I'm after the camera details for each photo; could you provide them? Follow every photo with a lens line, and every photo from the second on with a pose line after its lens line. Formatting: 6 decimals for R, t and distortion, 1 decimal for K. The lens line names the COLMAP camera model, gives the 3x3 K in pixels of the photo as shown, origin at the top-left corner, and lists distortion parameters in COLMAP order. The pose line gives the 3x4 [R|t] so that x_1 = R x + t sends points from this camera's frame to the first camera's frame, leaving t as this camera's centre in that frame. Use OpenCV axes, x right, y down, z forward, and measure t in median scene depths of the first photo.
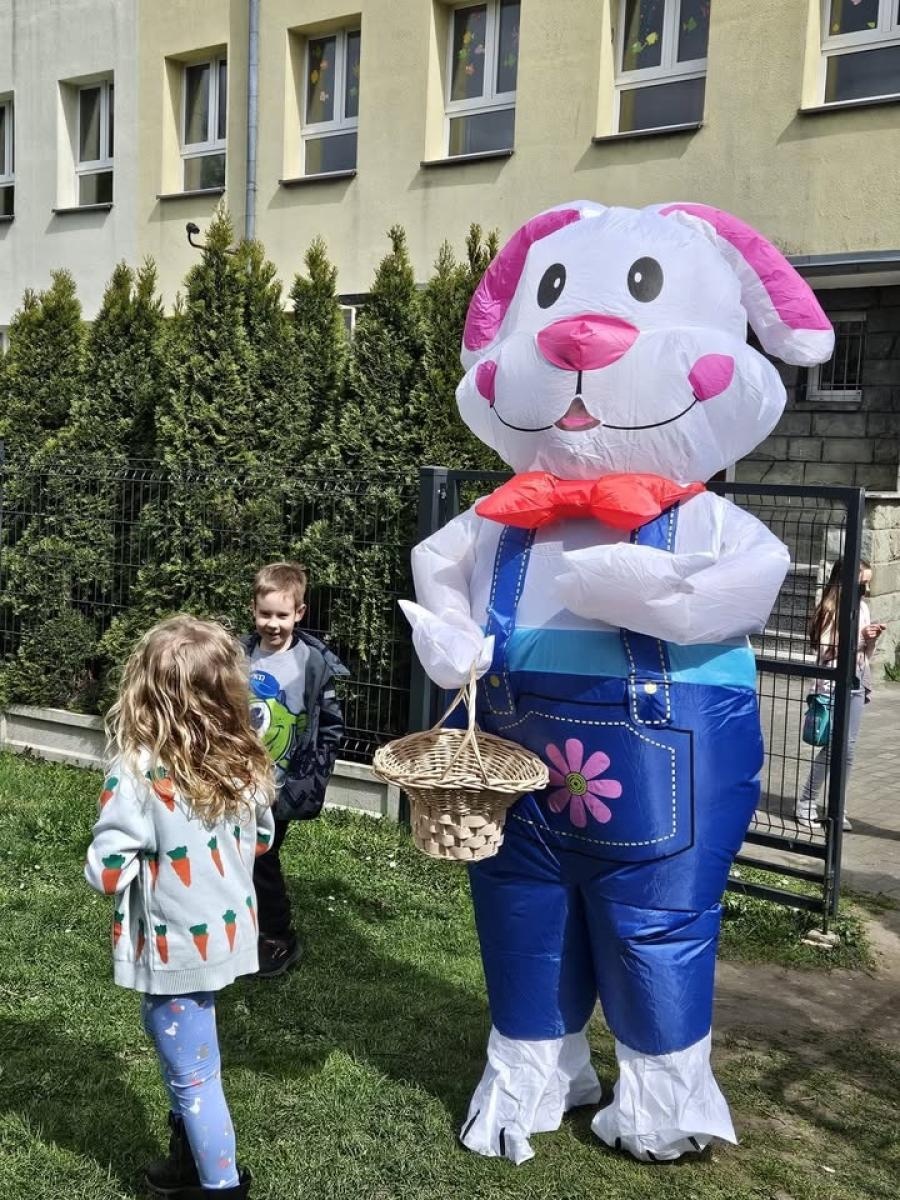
lens RADIAL K [[1345.0, 0, 449.4], [0, 1345.0, 554.1], [0, 0, 1]] dist [0.063404, -0.039849]
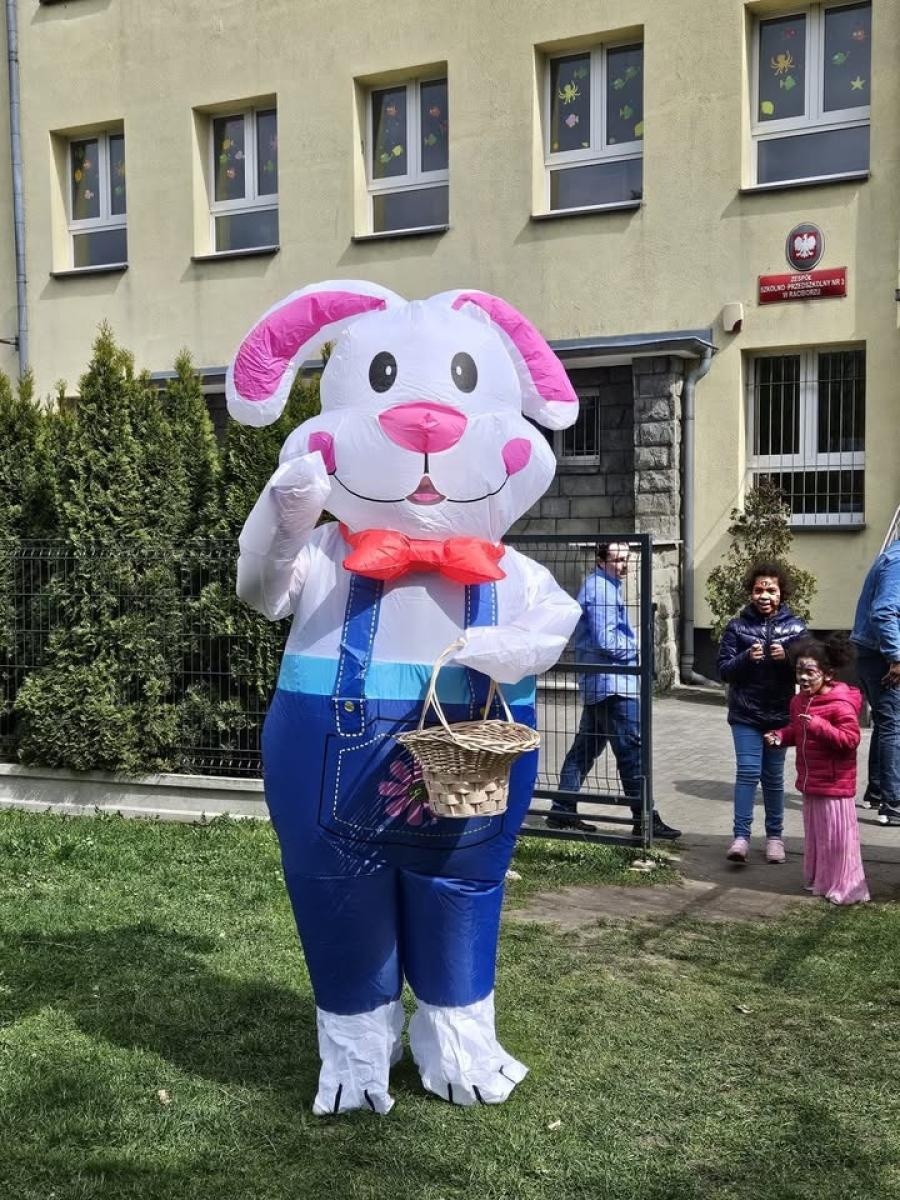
lens RADIAL K [[1345.0, 0, 449.4], [0, 1345.0, 554.1], [0, 0, 1]] dist [0.063404, -0.039849]
pose [[0.978472, -0.049116, 0.200450, -0.121718], [0.058975, 0.997311, -0.043513, 0.013717], [-0.197773, 0.054398, 0.978737, -0.215340]]
